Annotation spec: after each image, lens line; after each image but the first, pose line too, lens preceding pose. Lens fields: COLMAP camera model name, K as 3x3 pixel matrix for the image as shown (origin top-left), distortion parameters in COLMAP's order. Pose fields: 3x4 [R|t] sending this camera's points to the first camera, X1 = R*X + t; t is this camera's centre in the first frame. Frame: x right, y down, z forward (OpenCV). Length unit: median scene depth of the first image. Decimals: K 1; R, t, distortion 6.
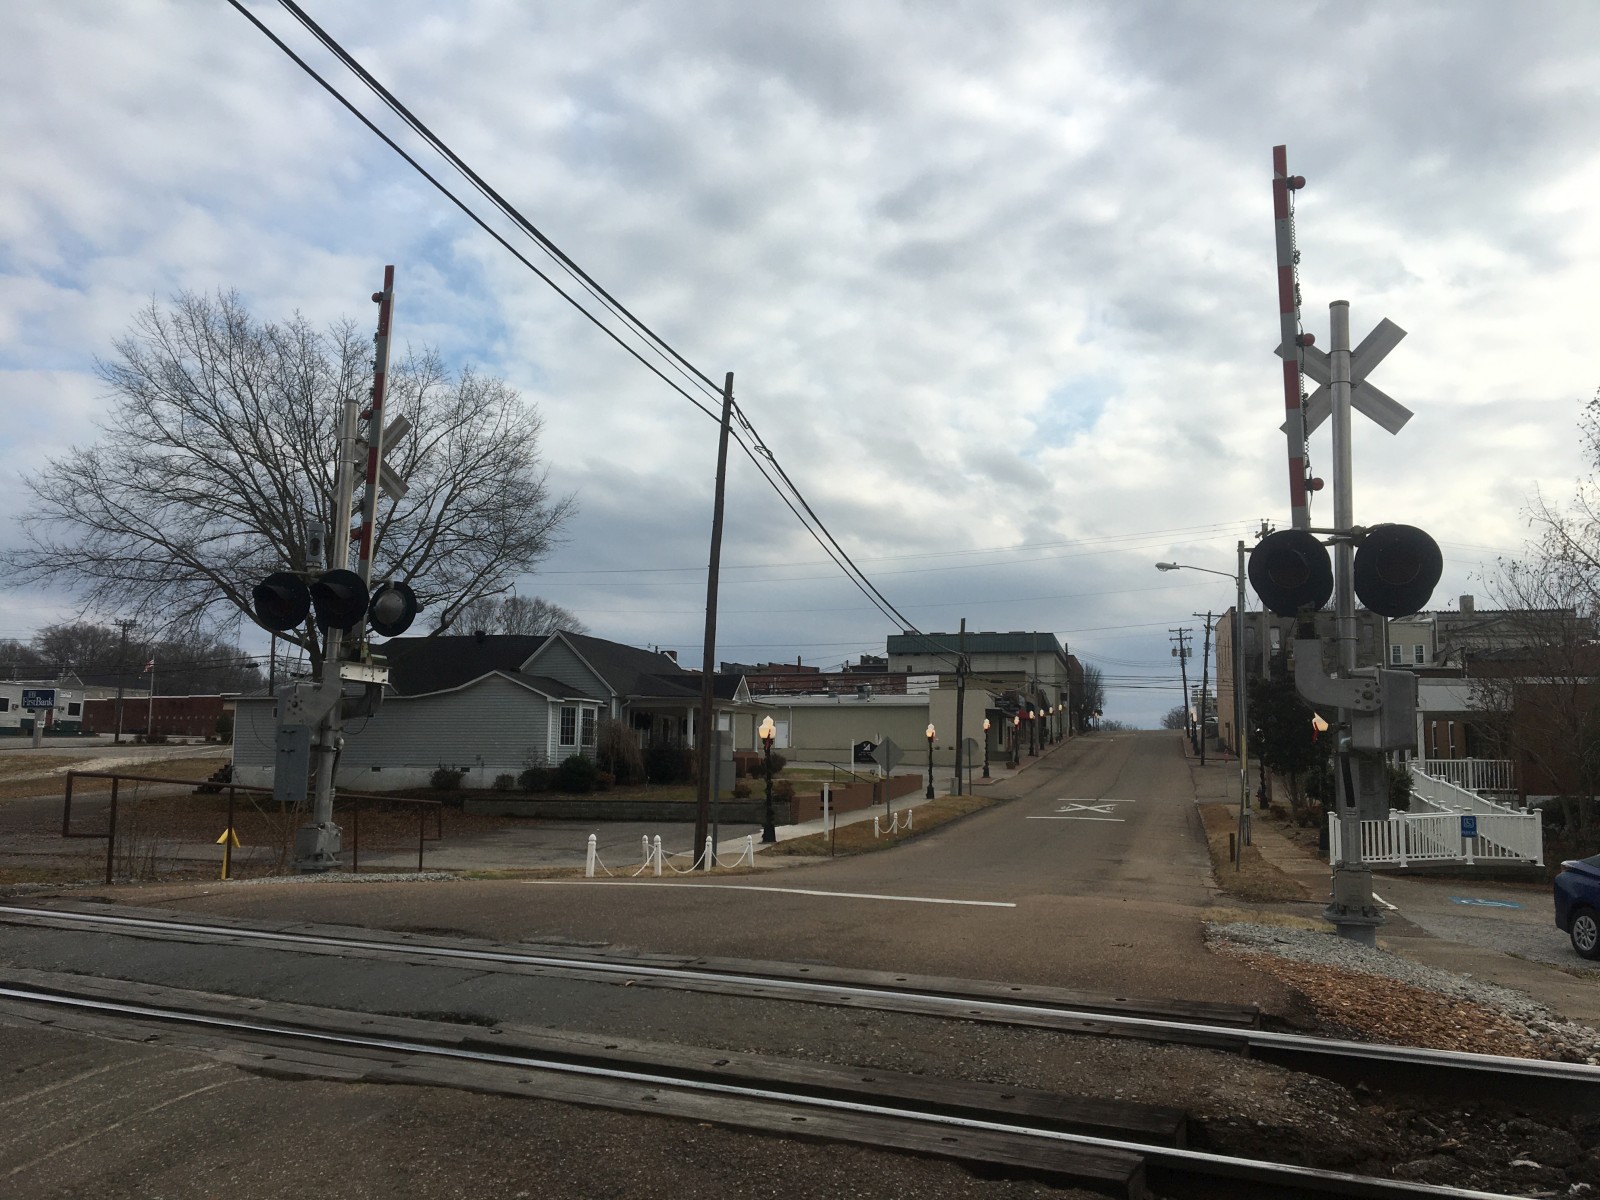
lens RADIAL K [[1367.9, 0, 780.1], [0, 1367.9, 599.9], [0, 0, 1]] dist [0.076882, -0.116831]
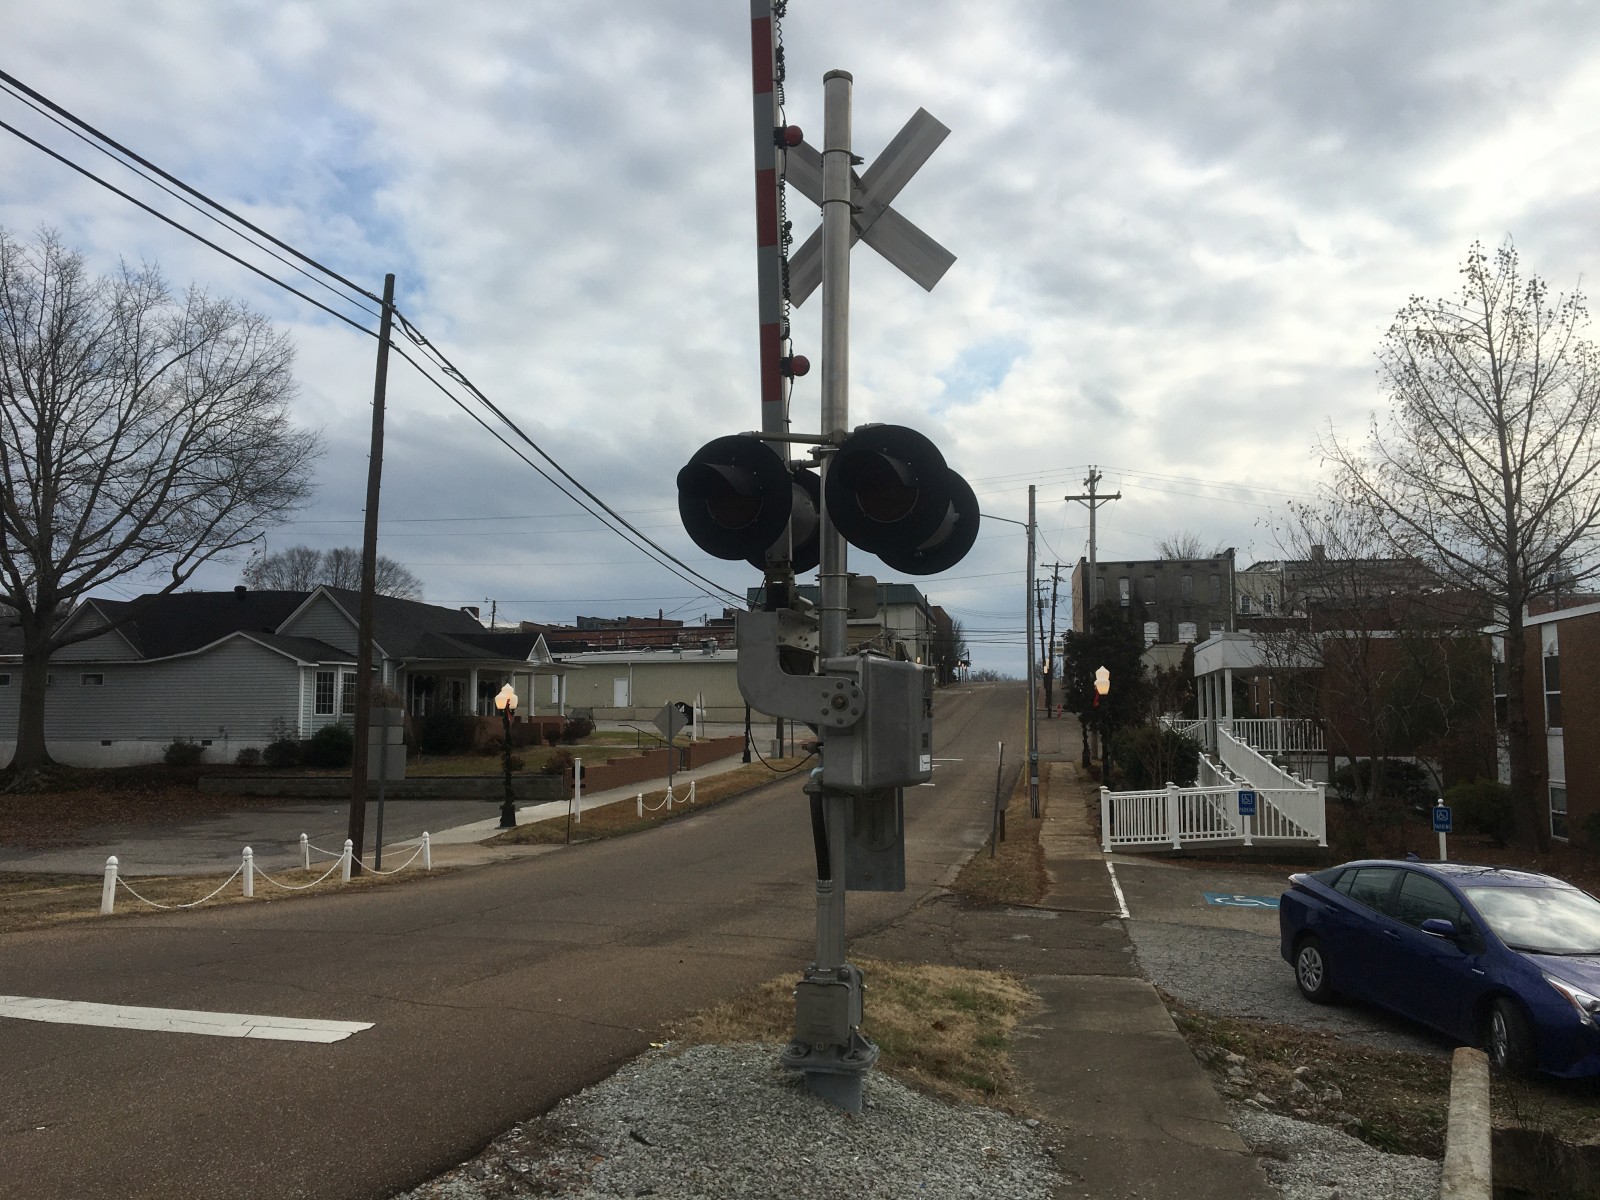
lens RADIAL K [[1367.9, 0, 787.9], [0, 1367.9, 601.7], [0, 0, 1]] dist [0.076882, -0.116831]
pose [[0.996417, -0.005745, 0.084385, 0.073034], [0.002655, 0.999324, 0.036676, 0.000323], [-0.084539, -0.036321, 0.995758, 0.082070]]
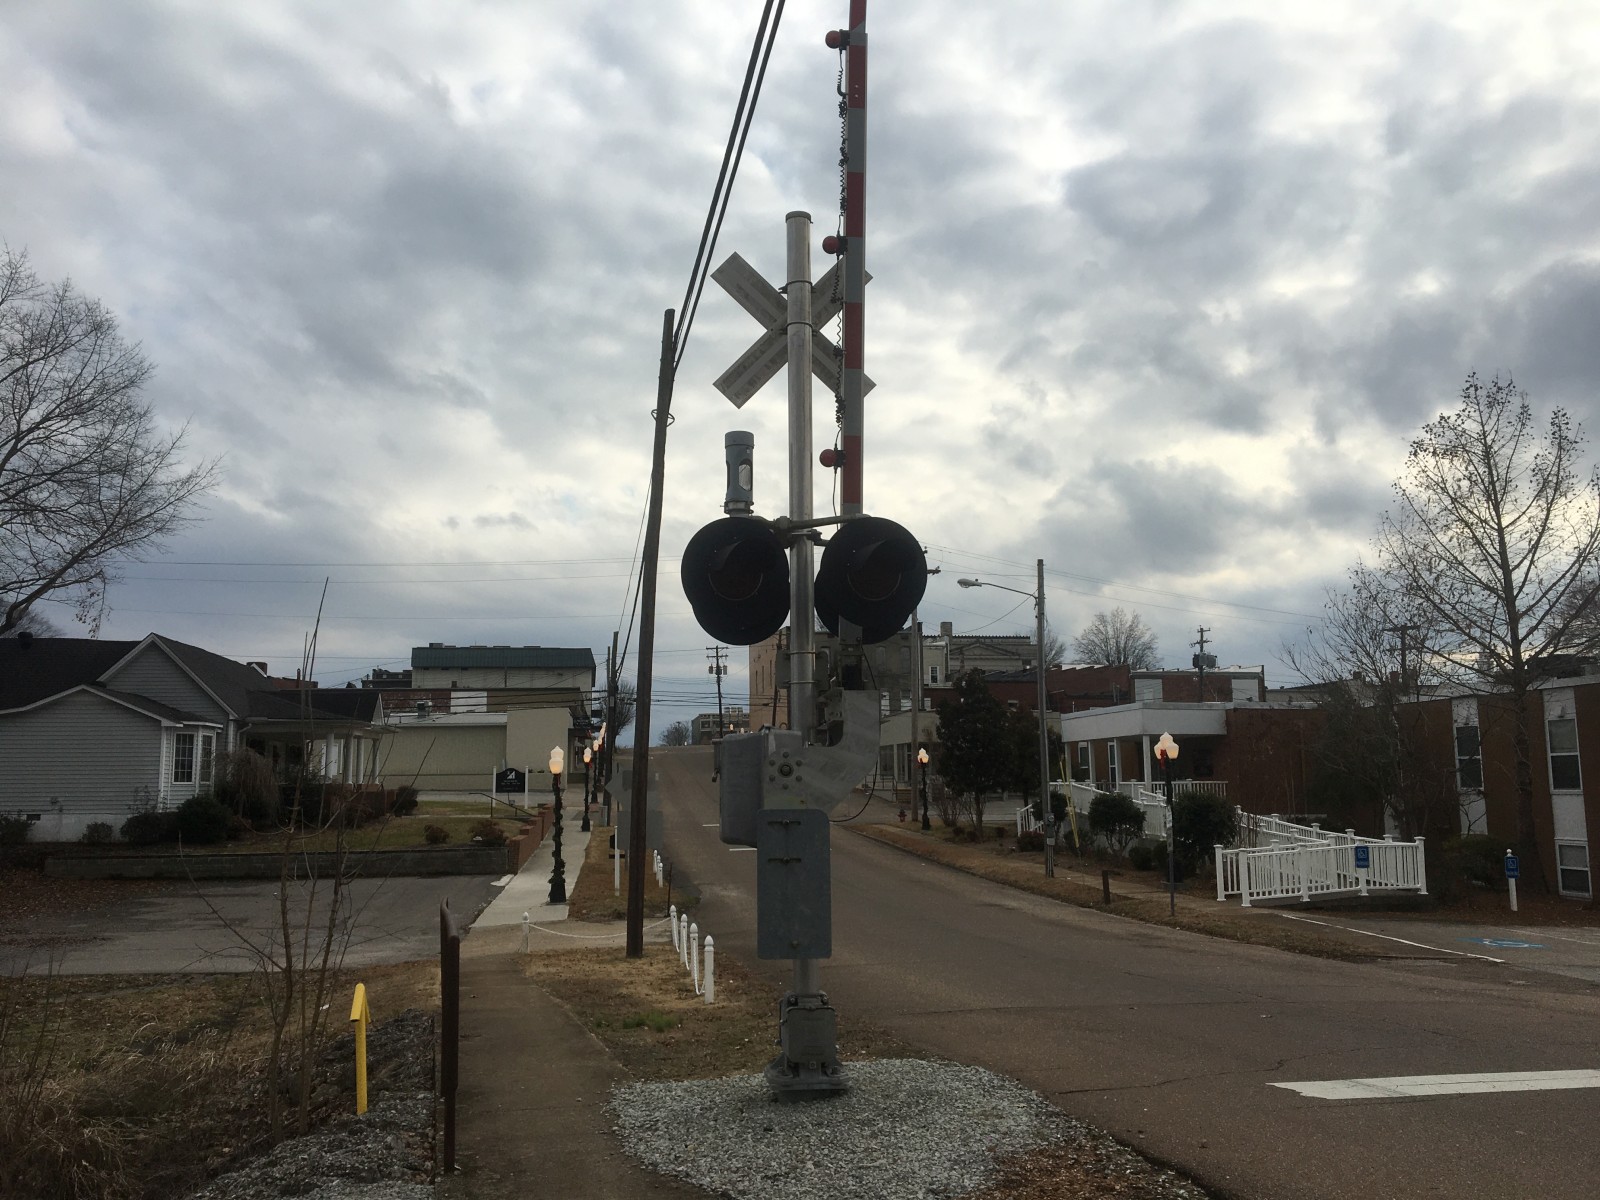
lens RADIAL K [[1367.9, 0, 794.3], [0, 1367.9, 605.9], [0, 0, 1]] dist [0.076882, -0.116831]
pose [[0.917874, 0.032621, 0.395529, -0.154654], [-0.030041, 0.999468, -0.012717, 0.005505], [-0.395734, -0.000209, 0.918365, 0.145337]]
